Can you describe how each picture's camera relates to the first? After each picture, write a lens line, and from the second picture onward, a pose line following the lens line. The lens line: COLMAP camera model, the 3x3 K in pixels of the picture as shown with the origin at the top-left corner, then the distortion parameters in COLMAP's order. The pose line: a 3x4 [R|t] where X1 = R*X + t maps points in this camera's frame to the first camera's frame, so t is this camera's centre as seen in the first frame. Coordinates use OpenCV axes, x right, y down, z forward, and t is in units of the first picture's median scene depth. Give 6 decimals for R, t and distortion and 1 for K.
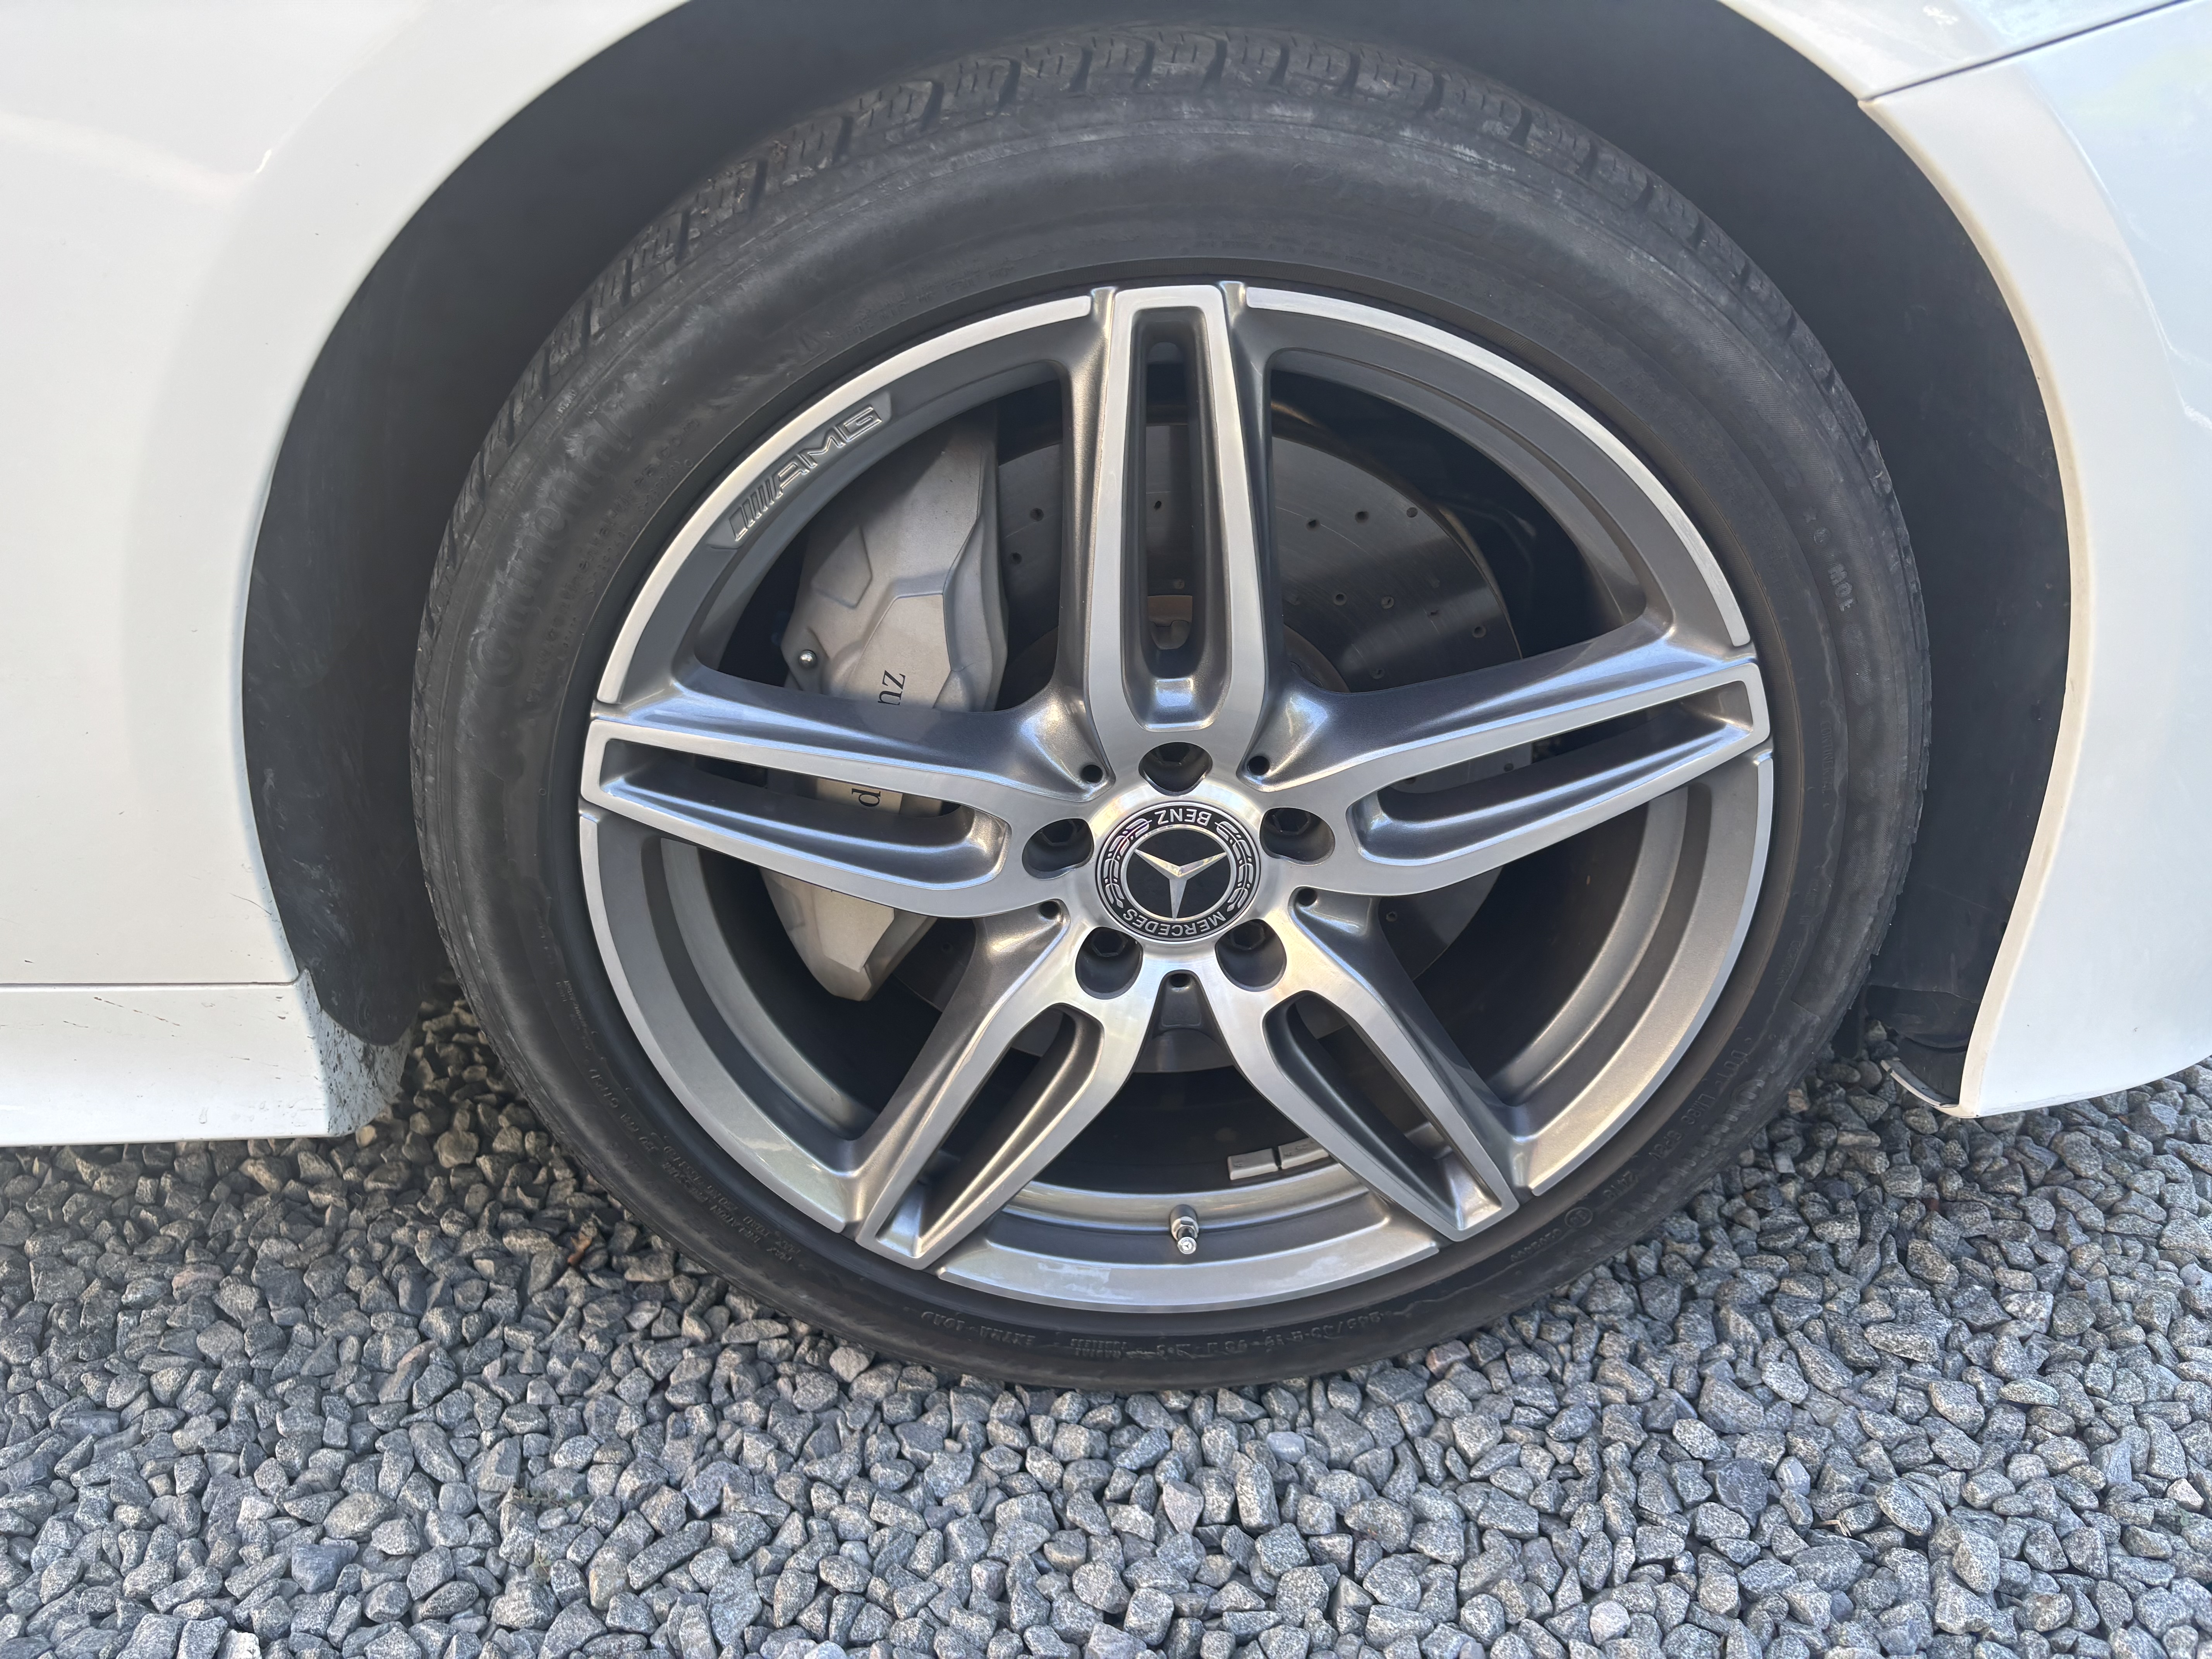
lens RADIAL K [[1682.3, 0, 1106.0], [0, 1682.3, 829.5], [0, 0, 1]] dist [0.031993, -0.006422]
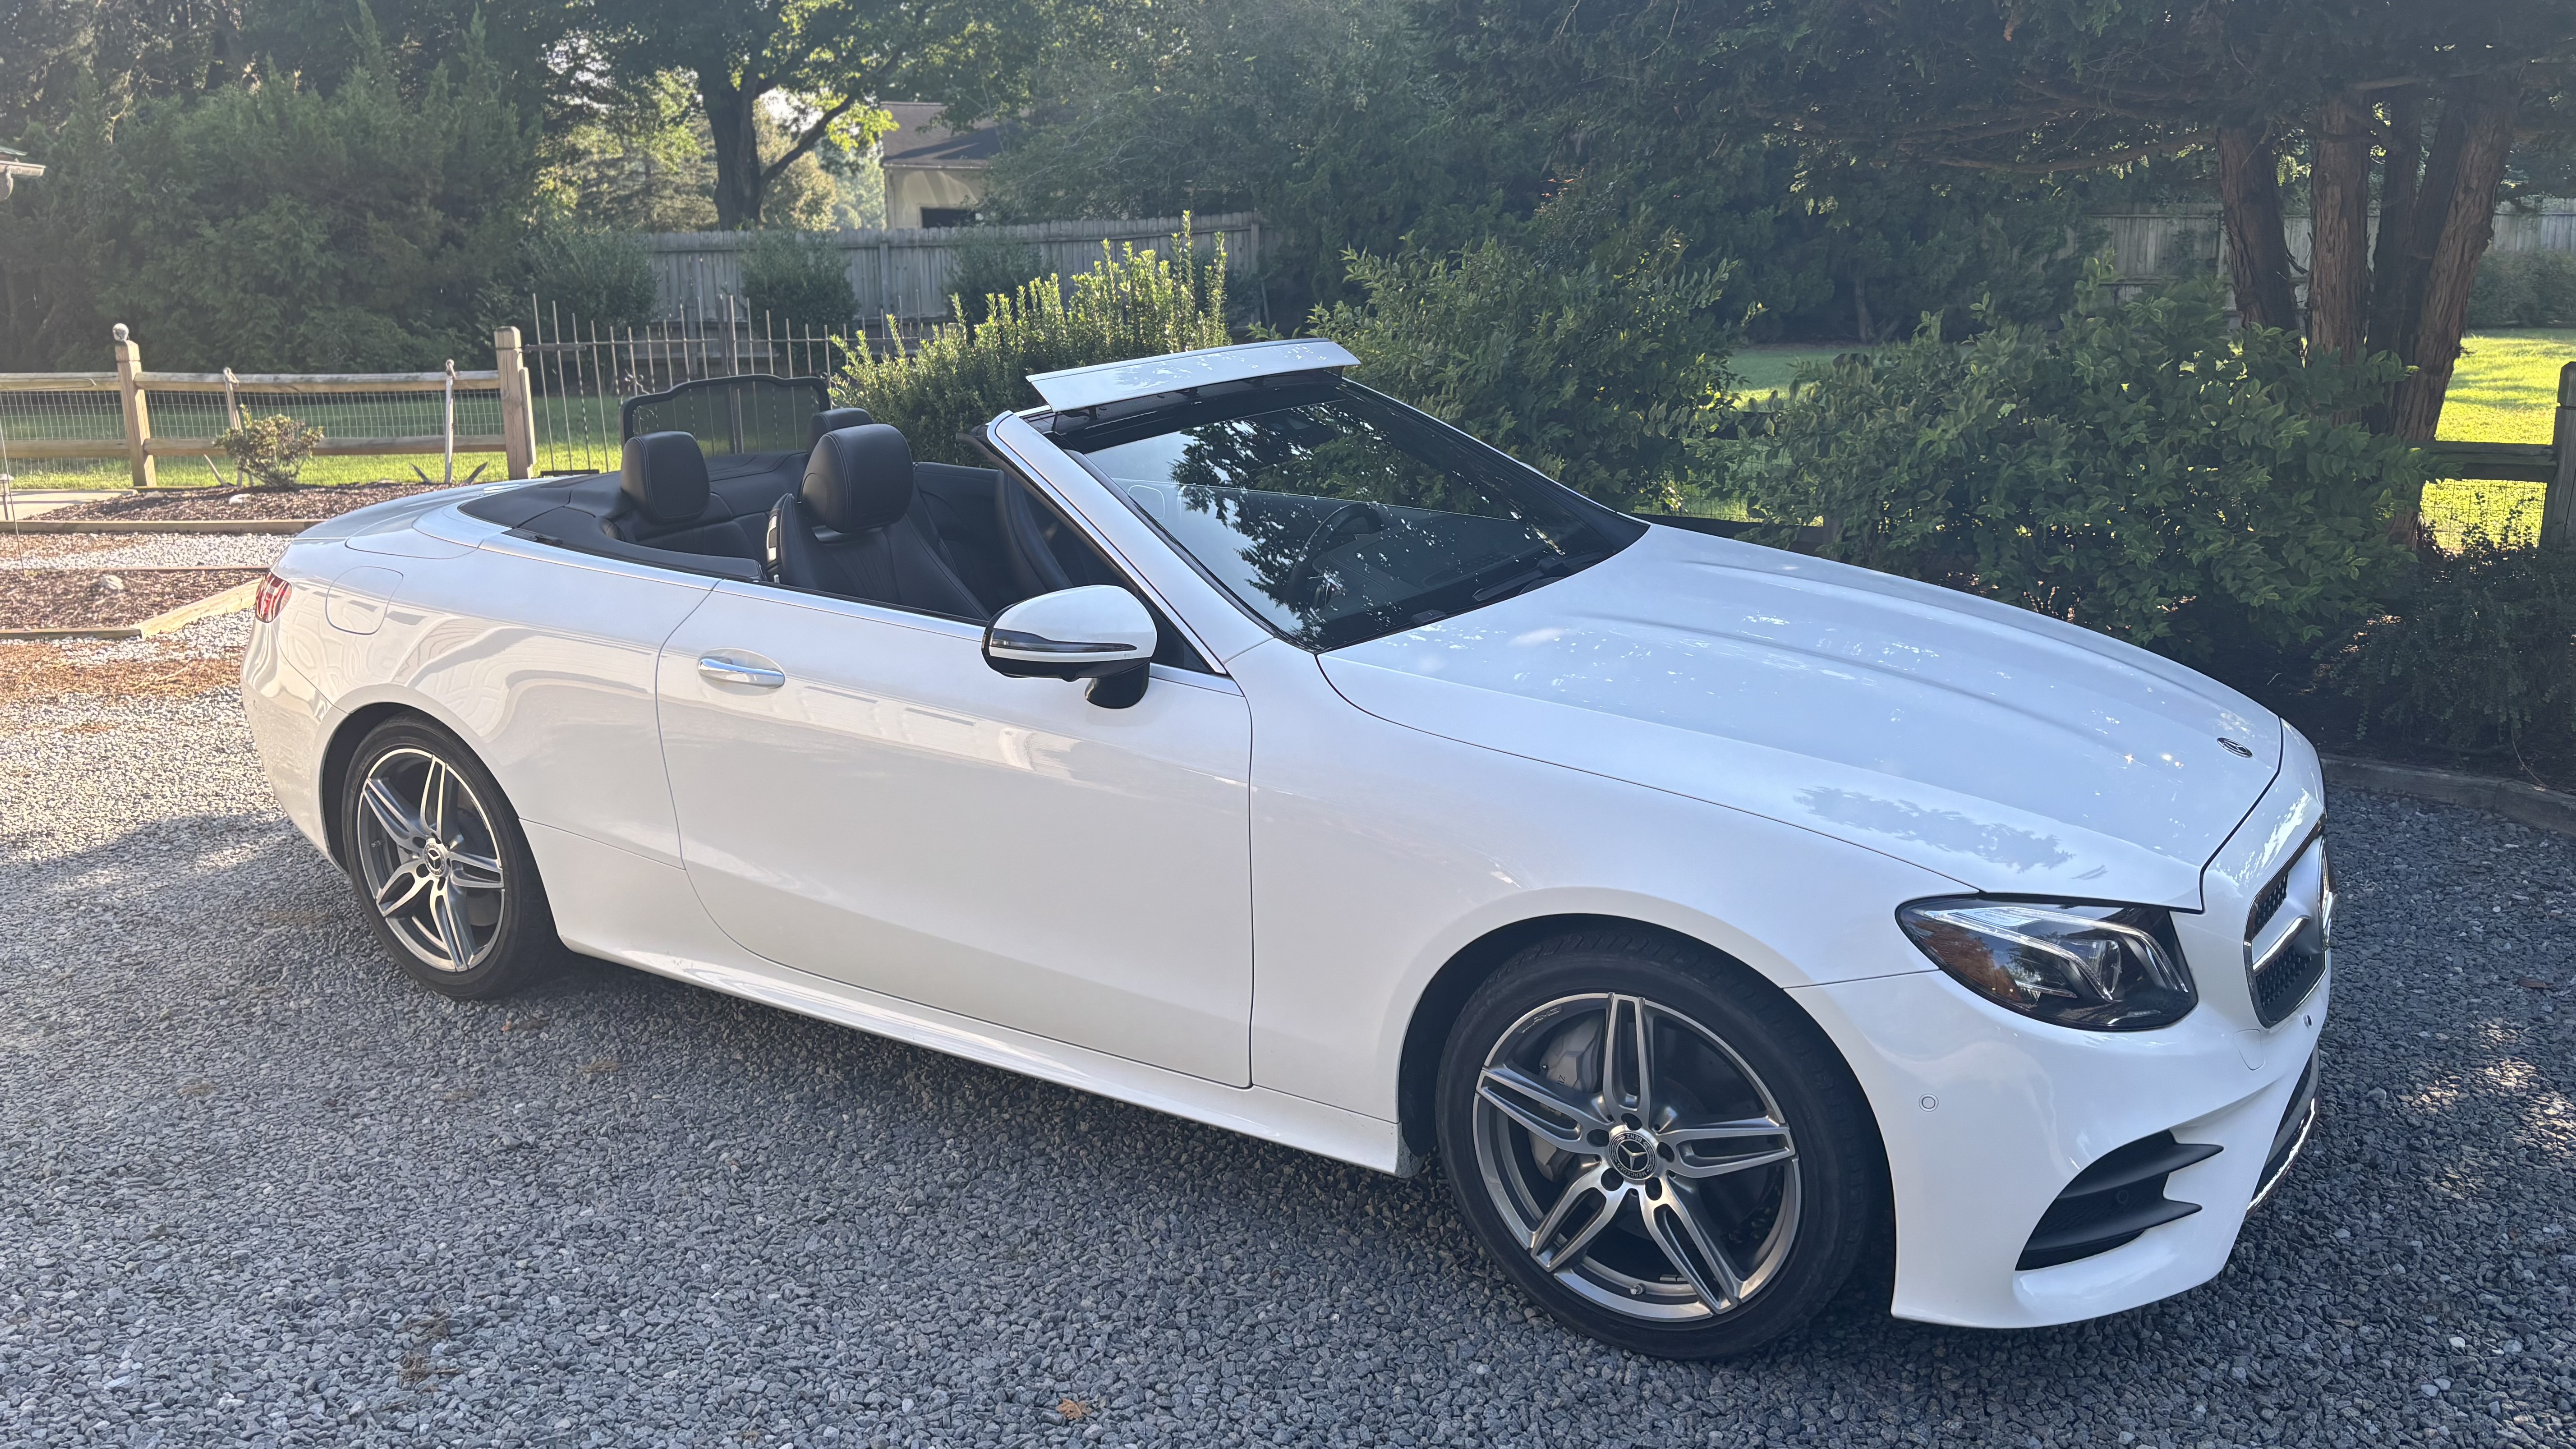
lens RADIAL K [[1951.0, 0, 1275.9], [0, 1951.0, 733.4], [0, 0, 1]] dist [0.050151, -0.046865]
pose [[0.829830, 0.128606, -0.542995, 1.414018], [-0.266430, 0.946315, -0.183040, 0.130035], [0.490304, 0.296562, 0.819544, -2.695773]]
